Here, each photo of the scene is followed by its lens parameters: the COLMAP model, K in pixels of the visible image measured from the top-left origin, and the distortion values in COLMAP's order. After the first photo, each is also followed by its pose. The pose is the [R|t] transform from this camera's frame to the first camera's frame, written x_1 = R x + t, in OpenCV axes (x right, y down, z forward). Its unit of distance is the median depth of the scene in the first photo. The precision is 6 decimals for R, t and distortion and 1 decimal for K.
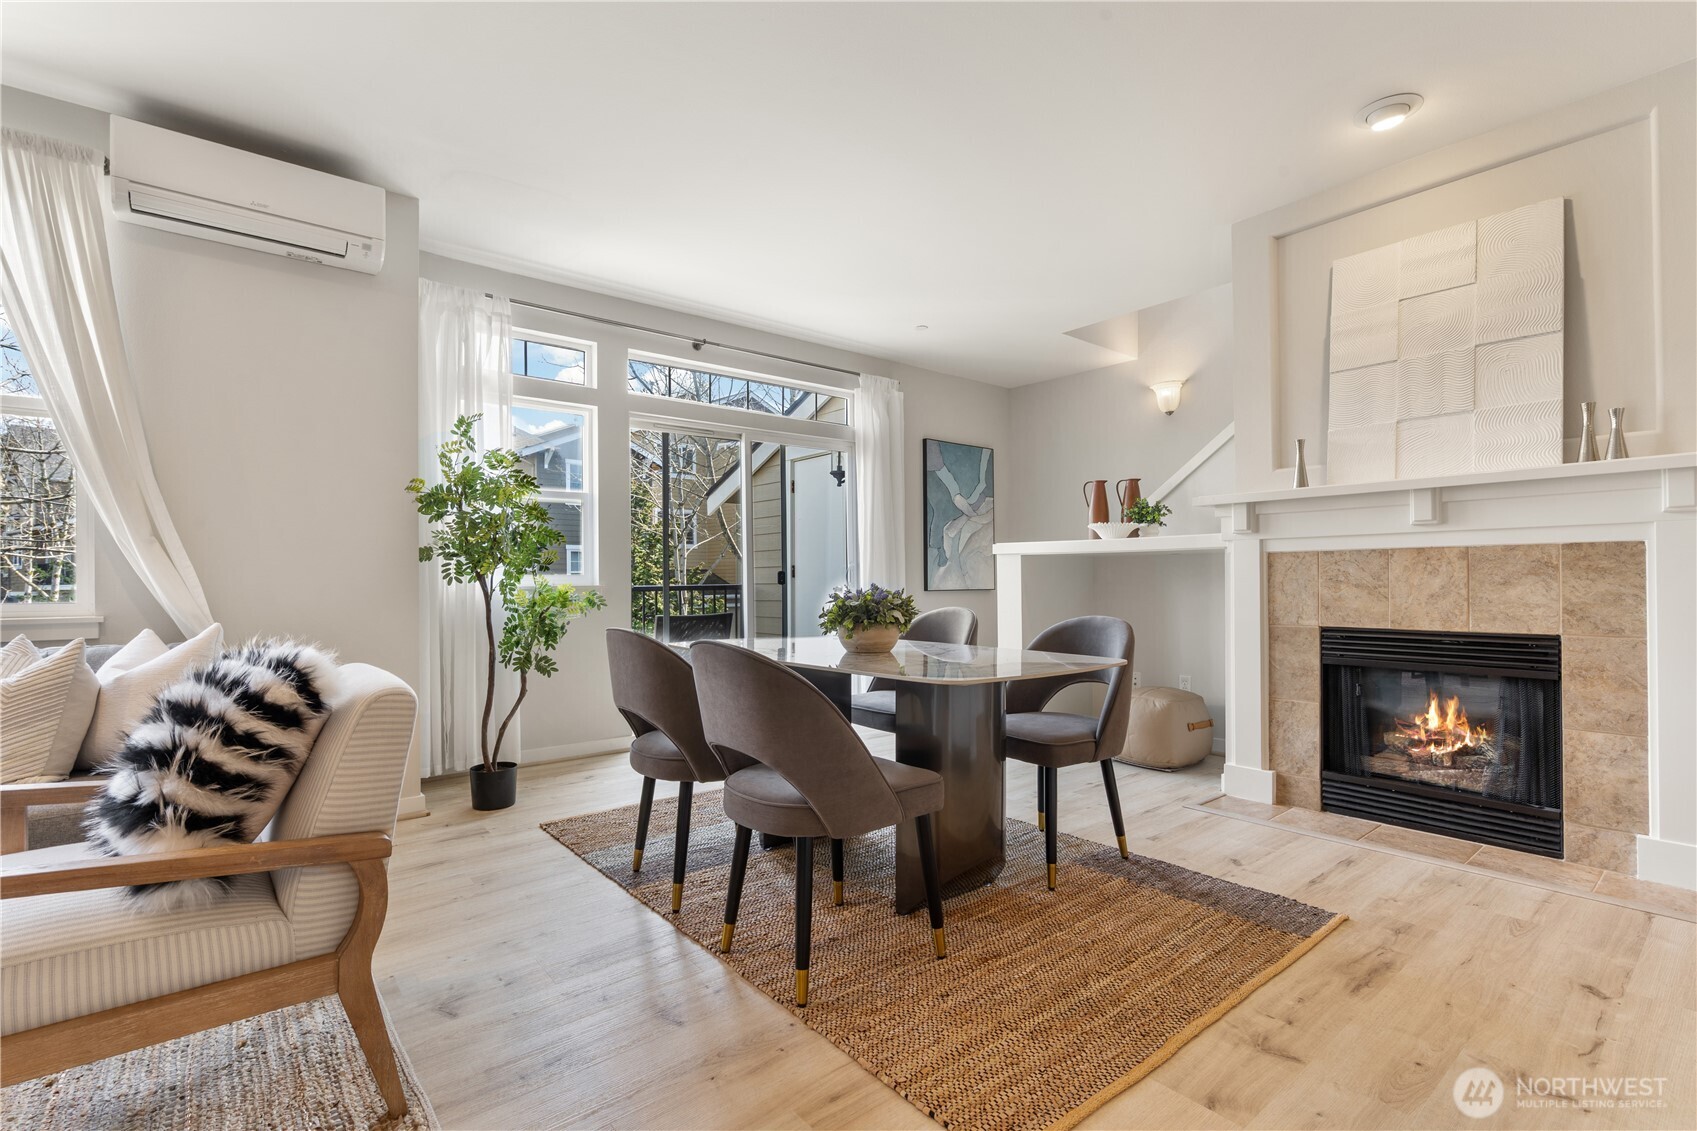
lens RADIAL K [[773.4, 0, 856.2], [0, 773.4, 579.3], [0, 0, 1]] dist [-0.004232, 0.001030]
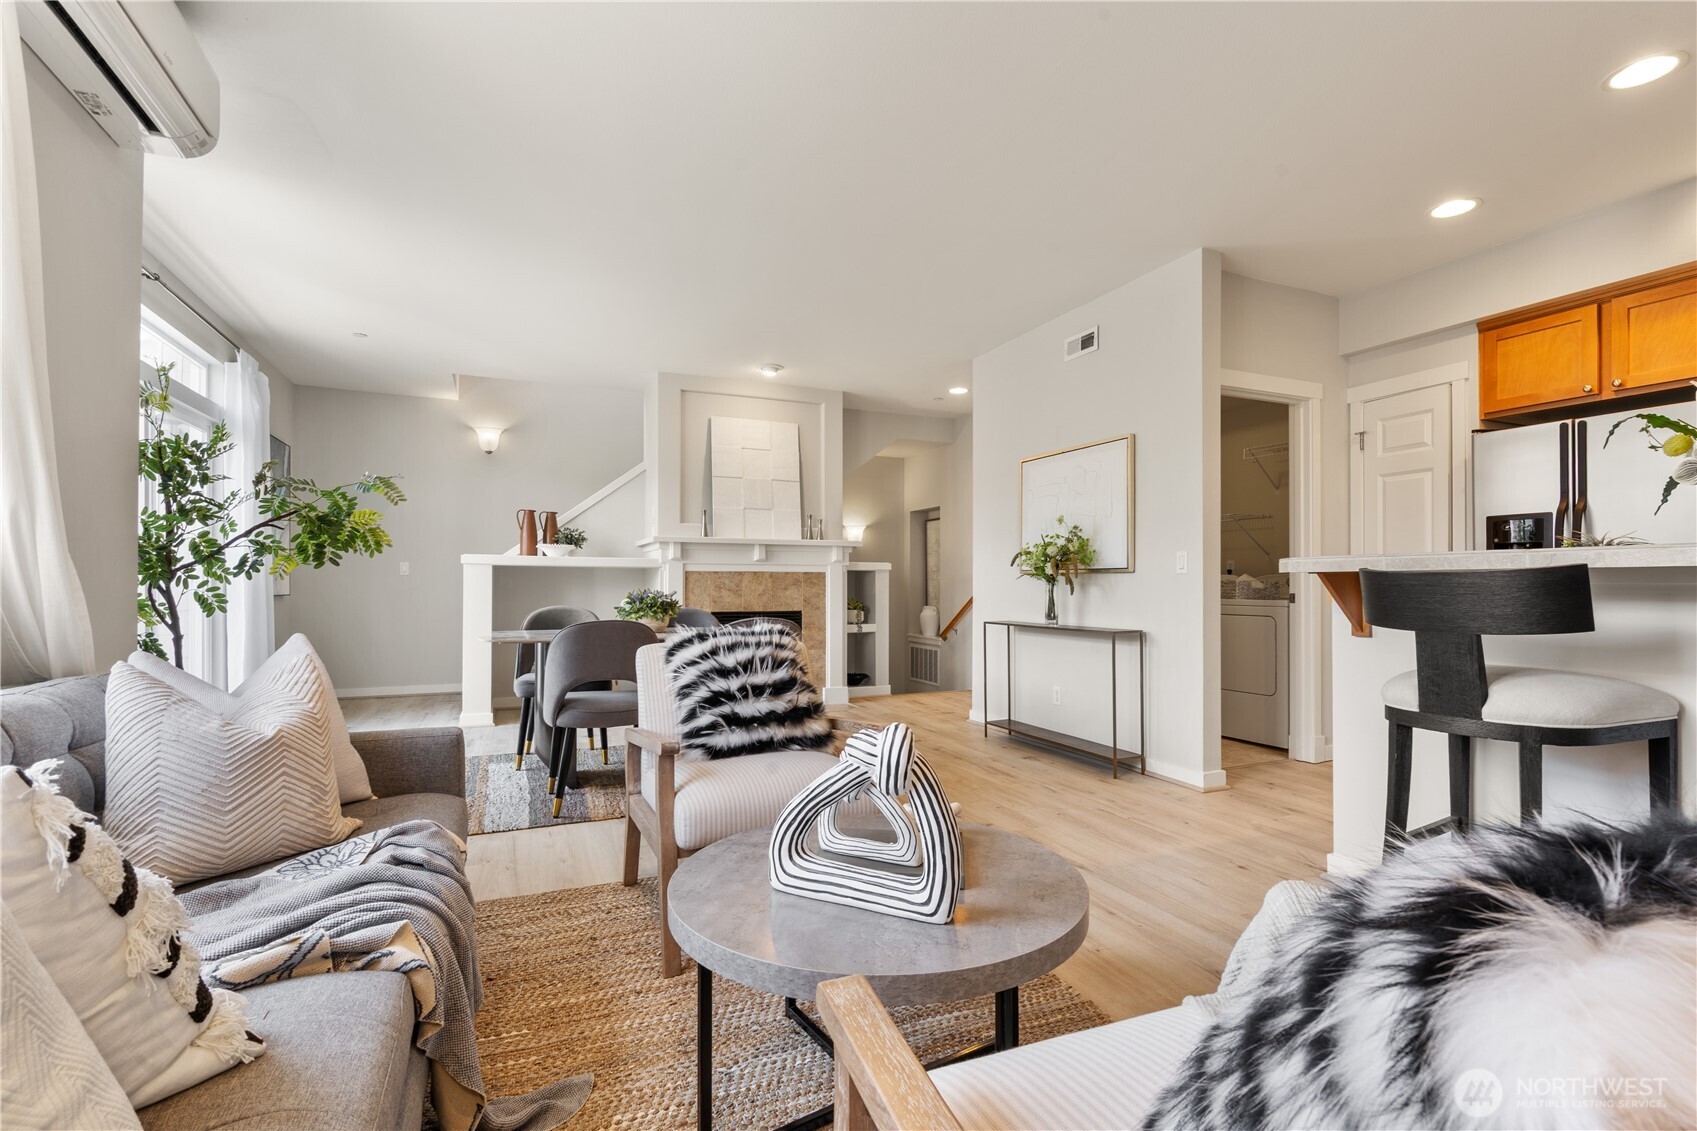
lens RADIAL K [[773.4, 0, 862.1], [0, 773.4, 580.4], [0, 0, 1]] dist [-0.004232, 0.001030]
pose [[0.259238, 0.013146, 0.965724, -1.297364], [-0.006189, 0.999909, -0.011950, 0.006450], [-0.965794, -0.002879, 0.259296, 0.194191]]
